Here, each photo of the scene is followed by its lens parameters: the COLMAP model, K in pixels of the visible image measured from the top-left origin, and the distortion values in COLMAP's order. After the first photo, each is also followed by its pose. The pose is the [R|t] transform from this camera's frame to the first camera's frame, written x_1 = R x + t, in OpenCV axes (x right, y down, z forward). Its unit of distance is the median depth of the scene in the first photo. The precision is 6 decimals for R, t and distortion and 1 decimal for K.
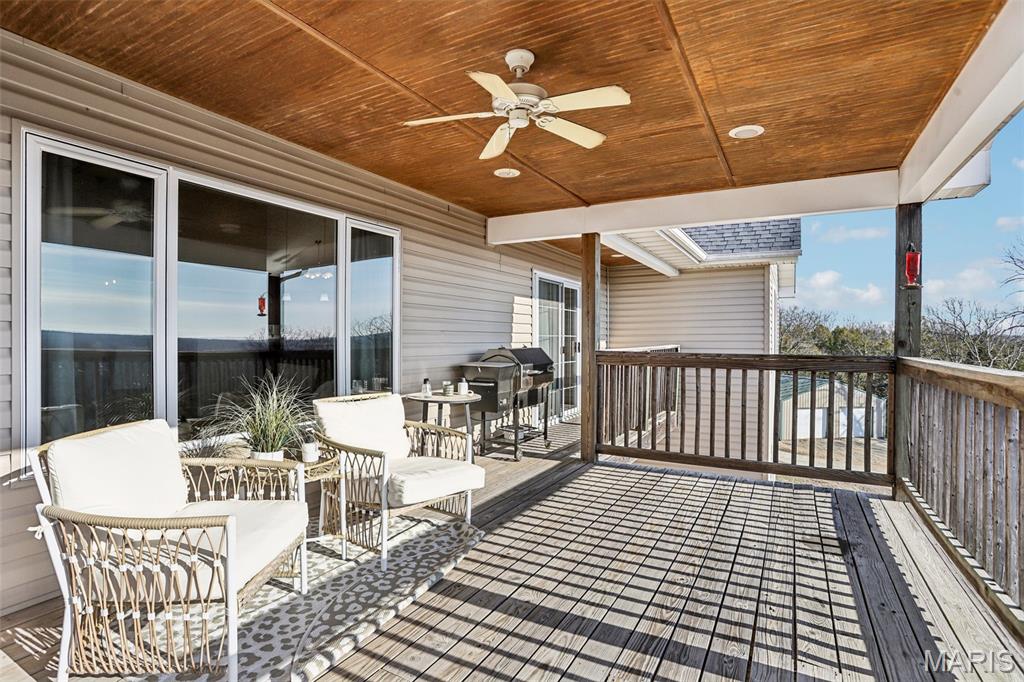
lens RADIAL K [[510.8, 0, 509.6], [0, 510.8, 343.0], [0, 0, 1]] dist [-0.021561, 0.001496]
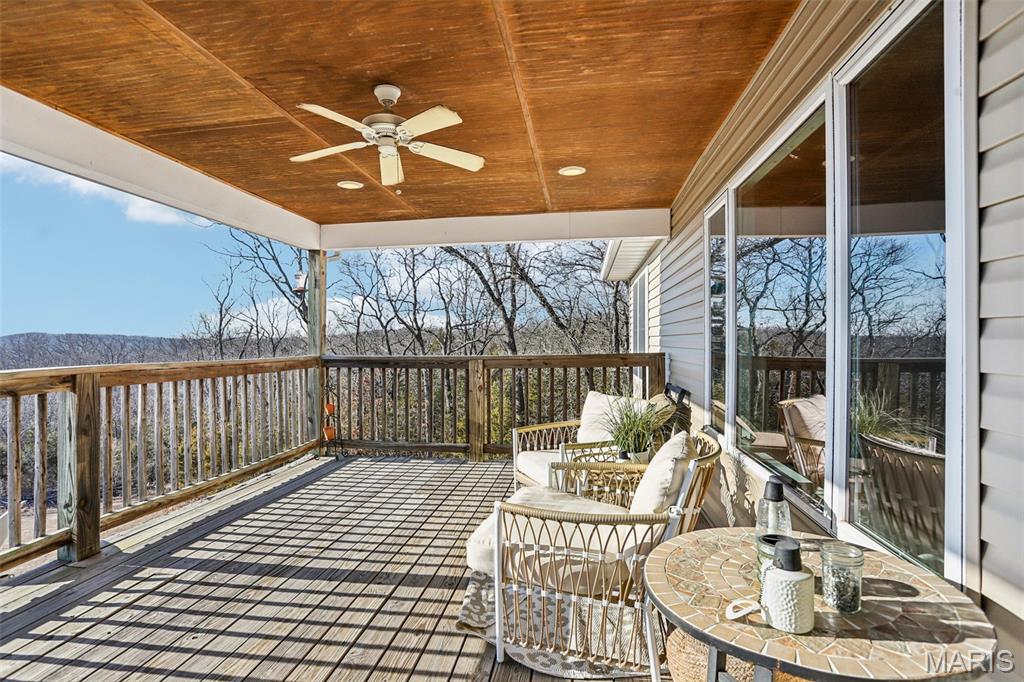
lens RADIAL K [[510.8, 0, 507.8], [0, 510.8, 340.9], [0, 0, 1]] dist [-0.021561, 0.001496]
pose [[-0.936453, -0.001867, -0.350789, 0.160524], [-0.003029, 0.999992, 0.002763, -0.026238], [0.350781, 0.003650, -0.936450, 2.116670]]
